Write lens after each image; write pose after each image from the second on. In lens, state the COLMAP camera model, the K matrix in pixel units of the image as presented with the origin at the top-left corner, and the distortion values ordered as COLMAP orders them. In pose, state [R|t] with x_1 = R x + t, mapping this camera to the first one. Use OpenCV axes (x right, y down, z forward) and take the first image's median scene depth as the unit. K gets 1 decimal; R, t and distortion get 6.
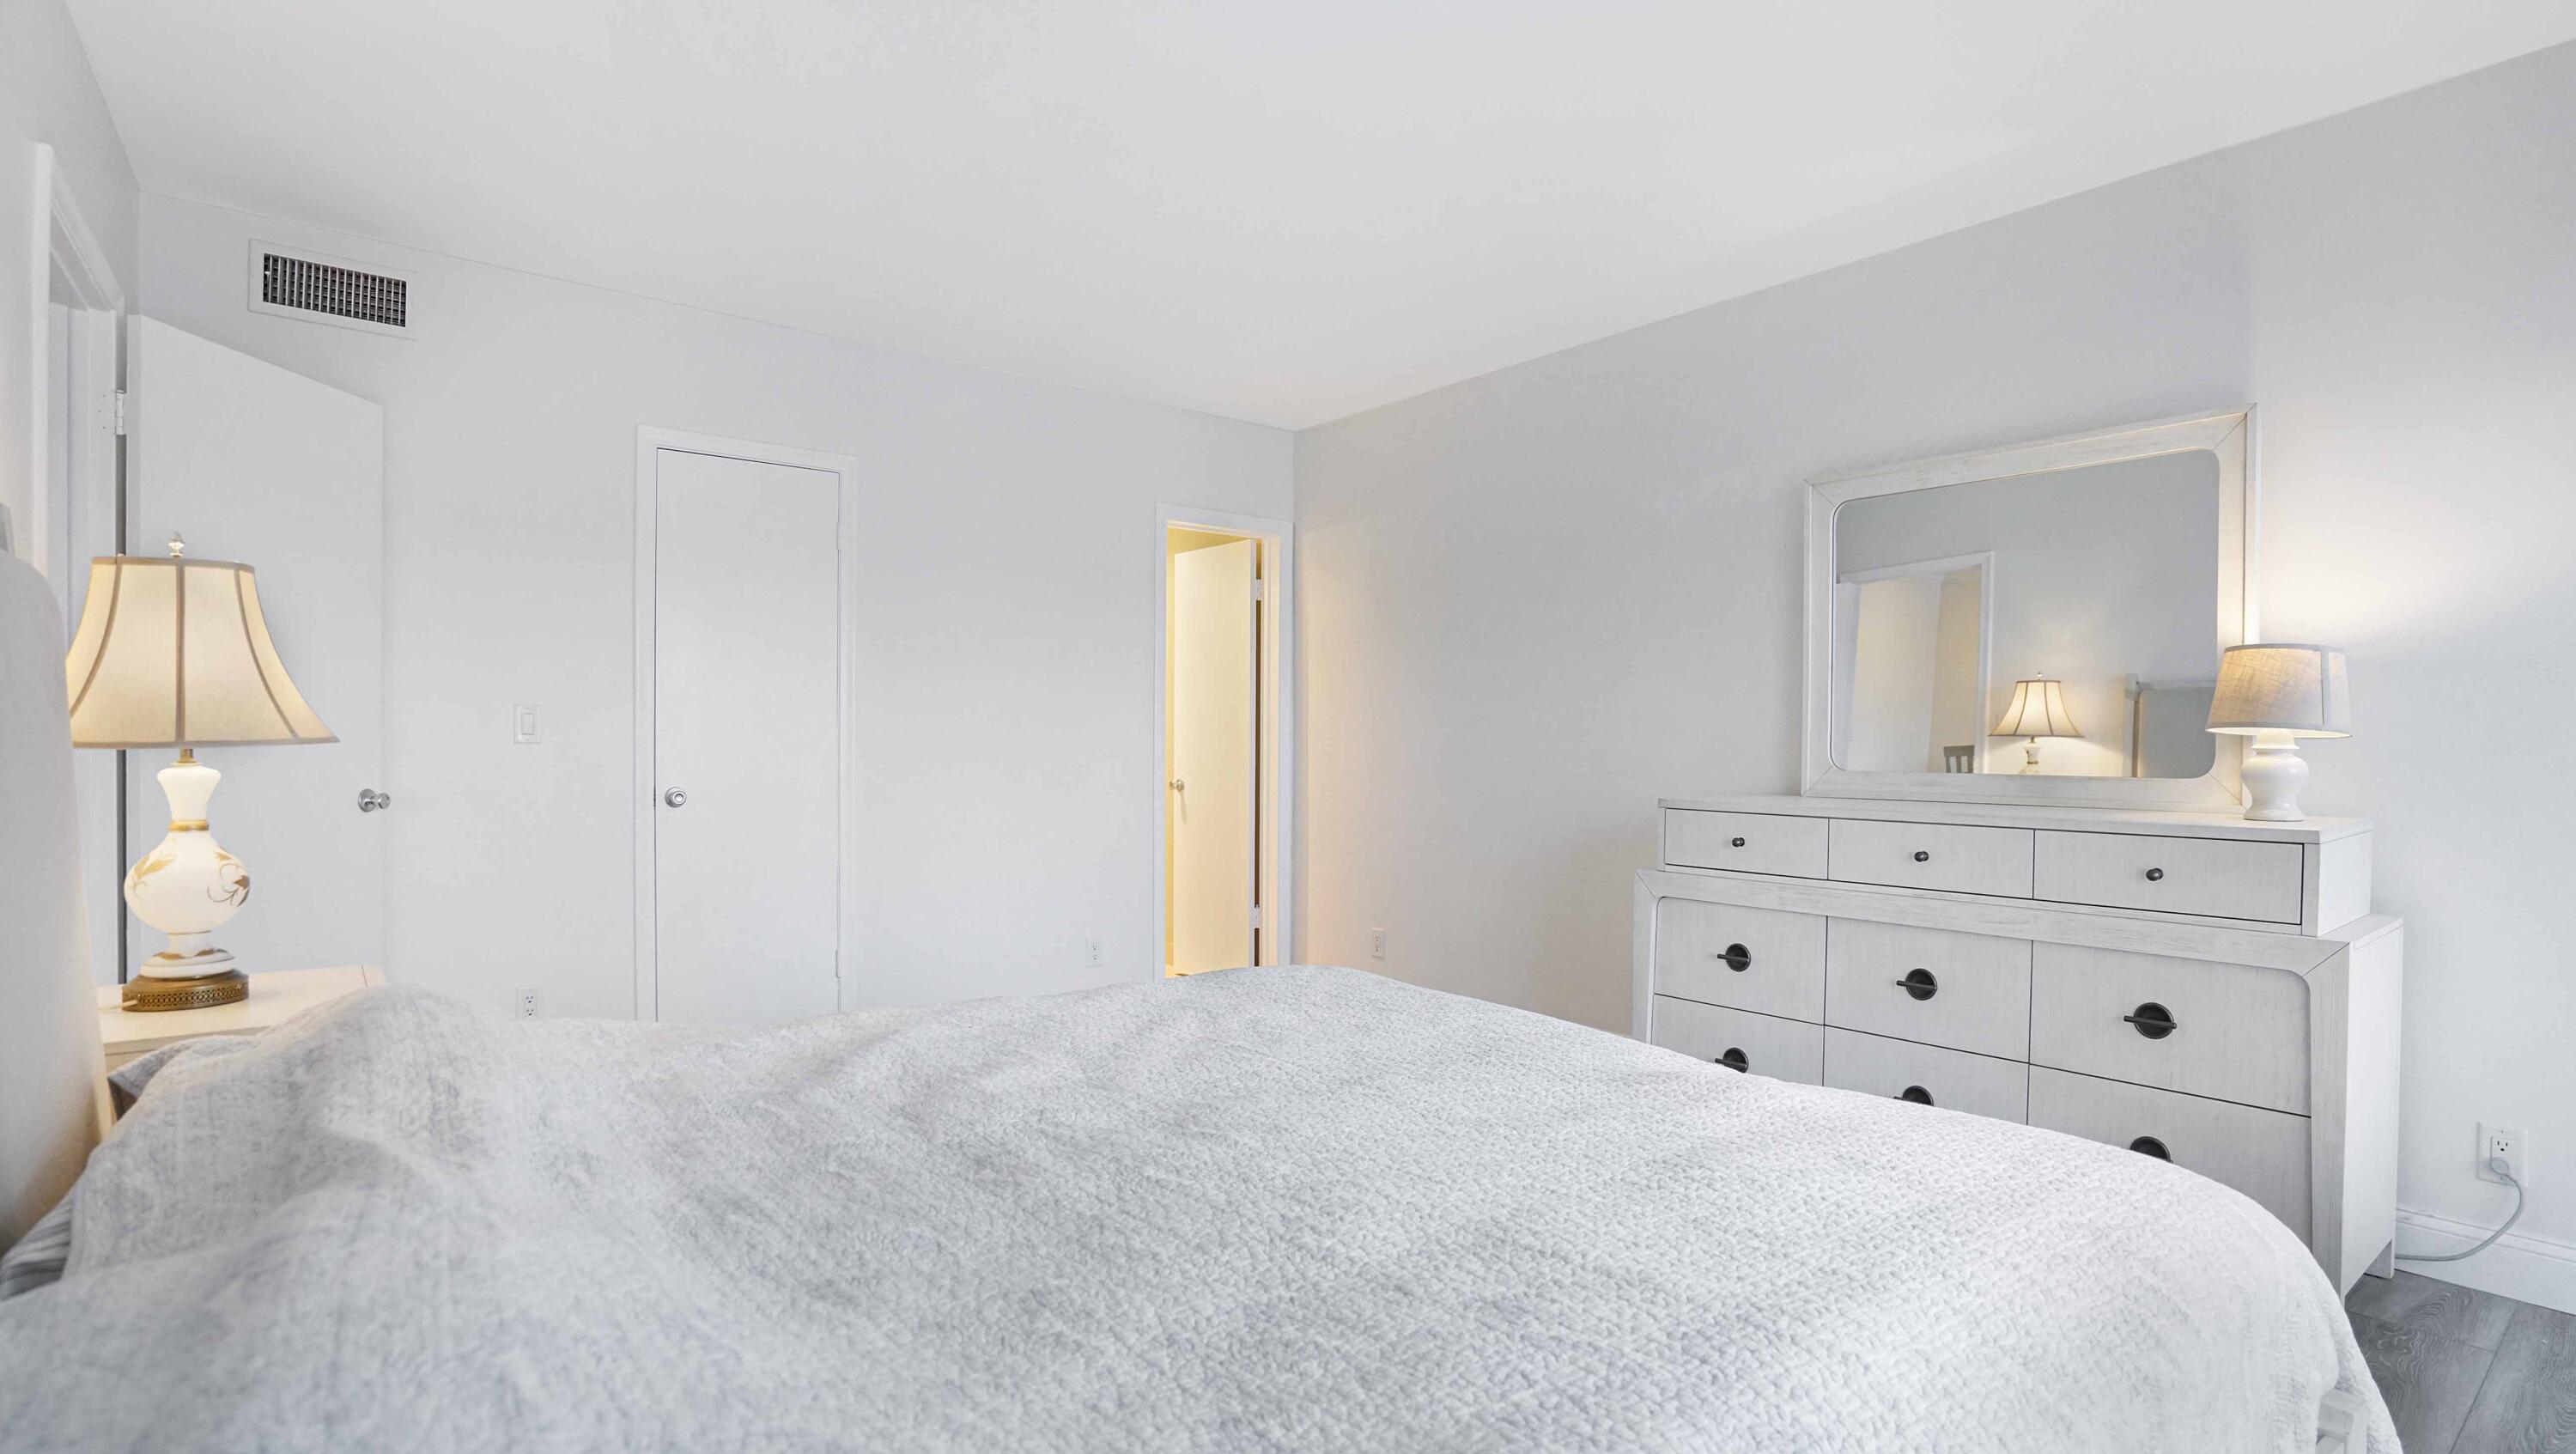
lens RADIAL K [[1259.4, 0, 1286.1], [0, 1259.4, 730.0], [0, 0, 1]] dist [-0.028372, 0.010230]
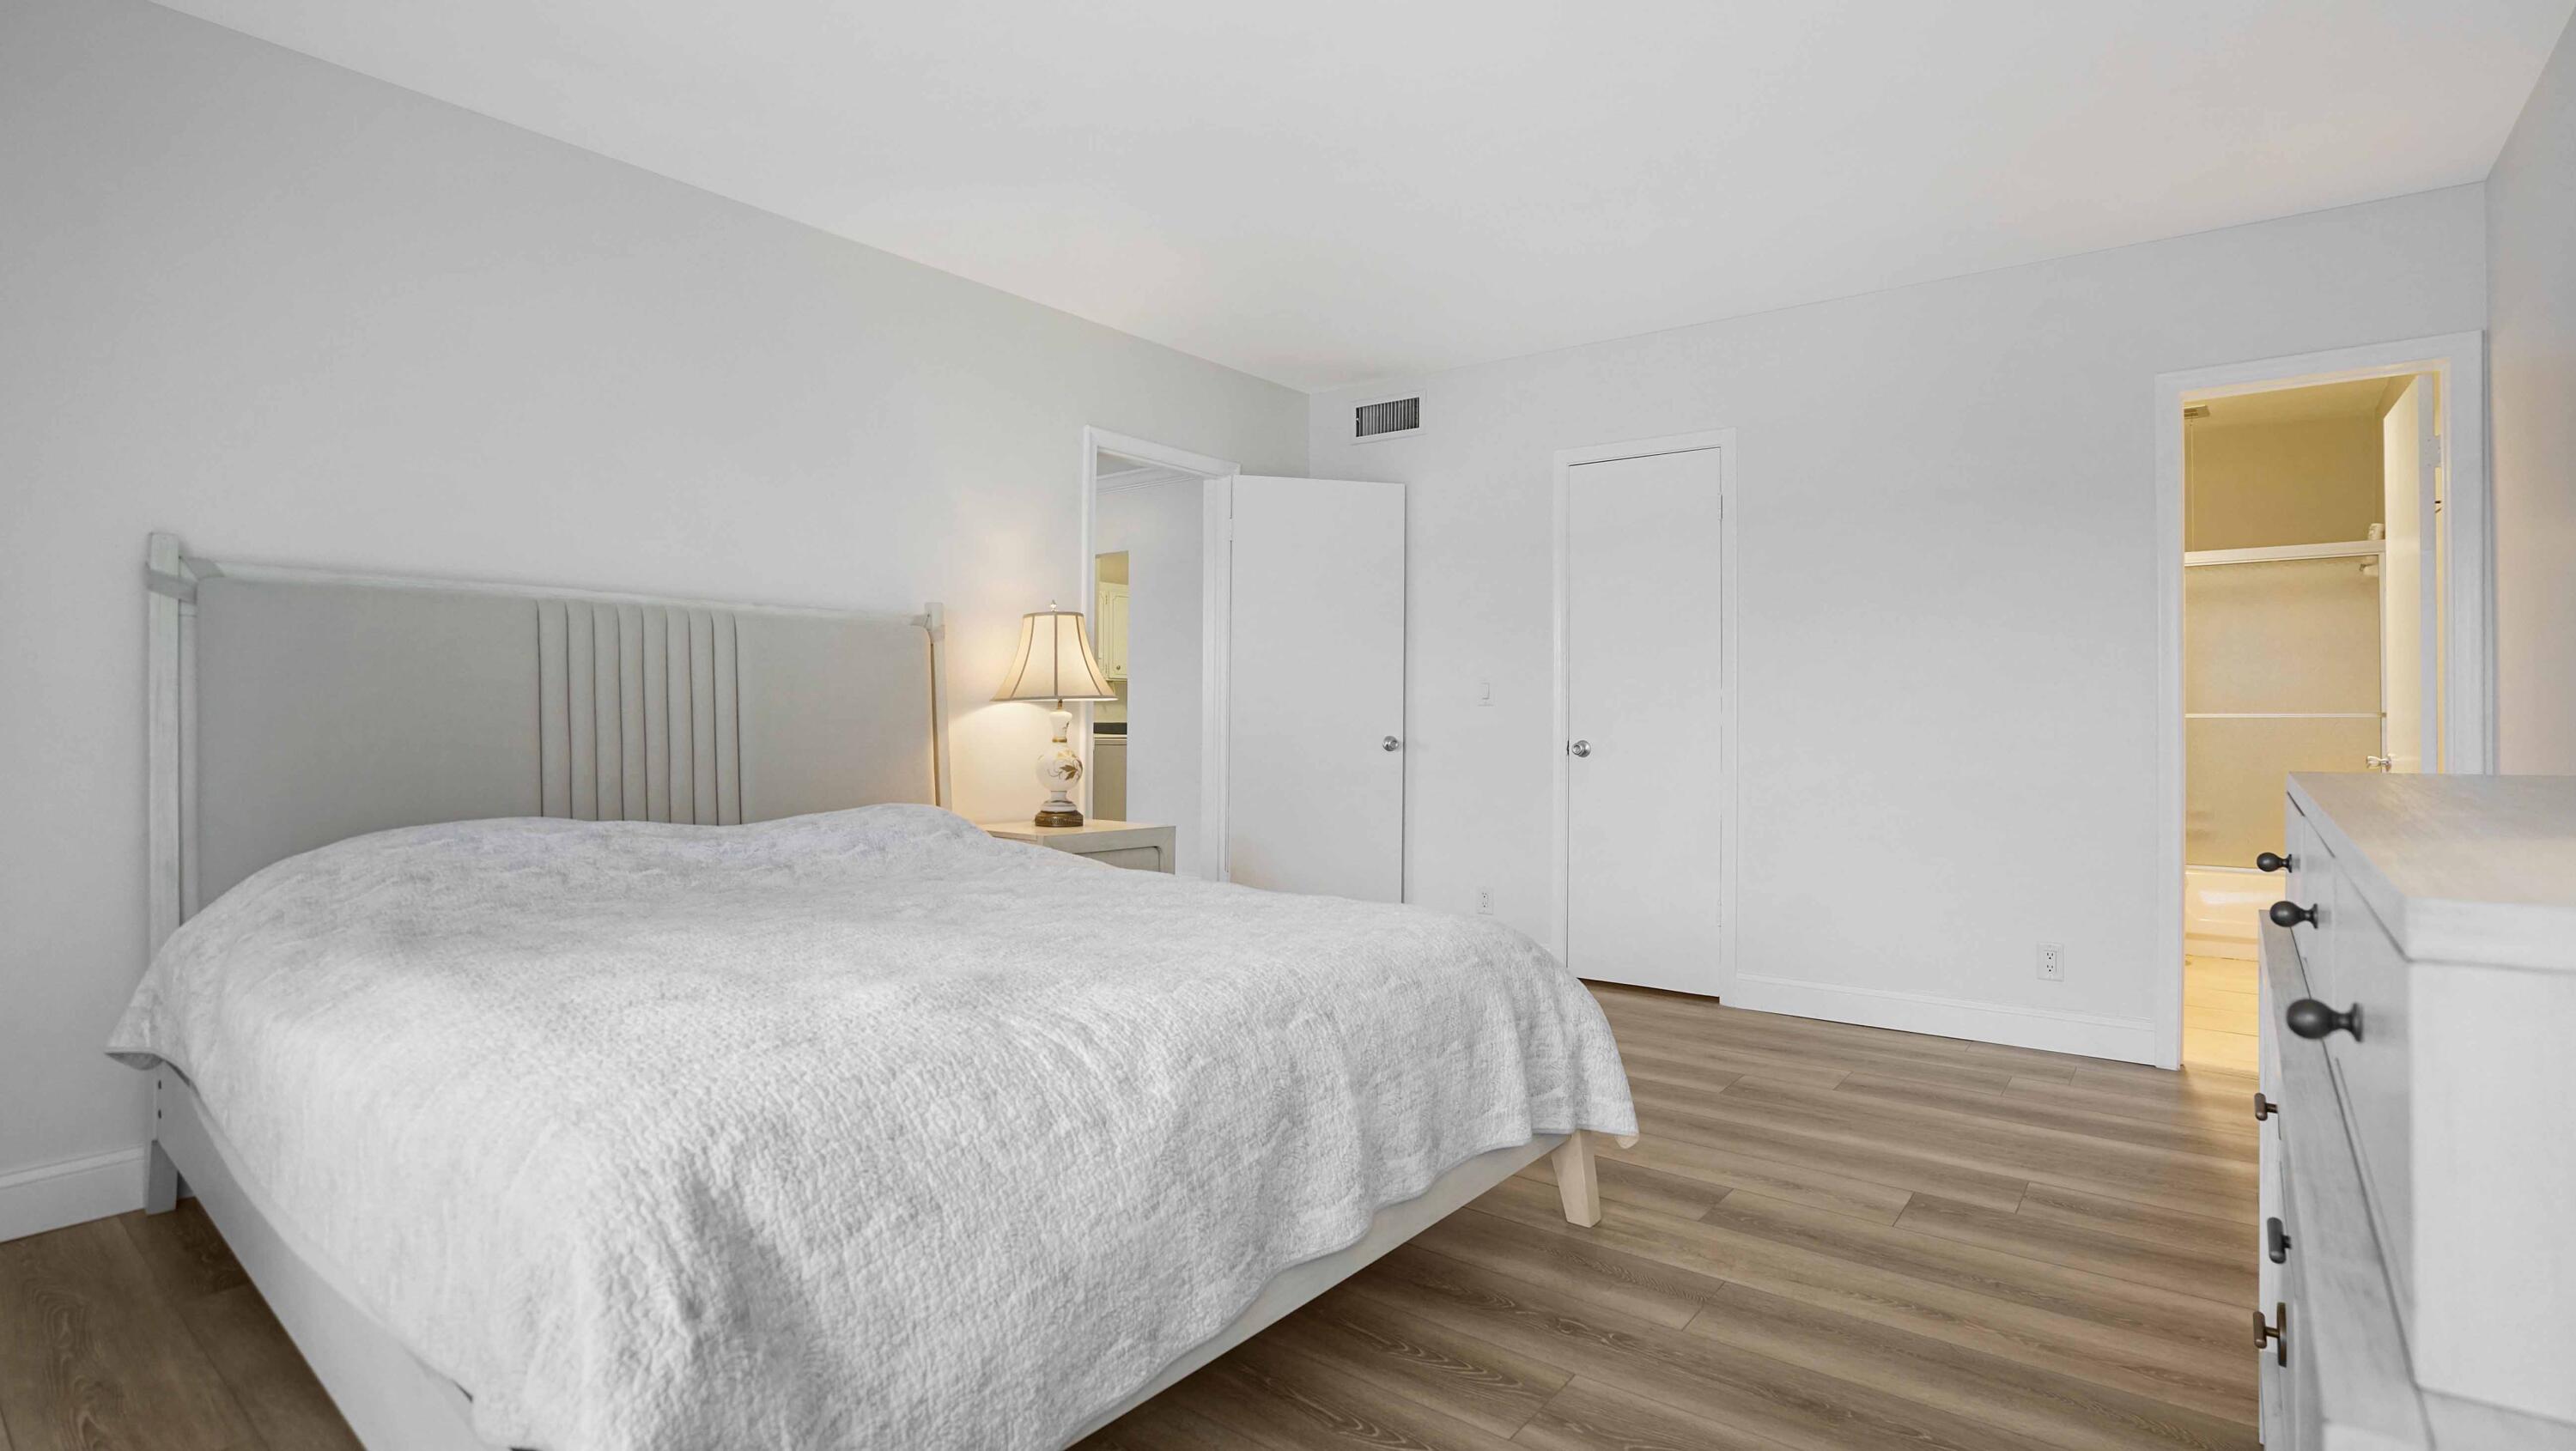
lens RADIAL K [[1208.0, 0, 1284.1], [0, 1208.0, 726.4], [0, 0, 1]] dist [-0.023406, 0.002746]
pose [[0.225720, 0.005222, -0.974178, 0.708791], [0.007184, 0.999950, 0.007025, 0.025651], [0.974166, -0.008584, 0.225671, 0.540403]]
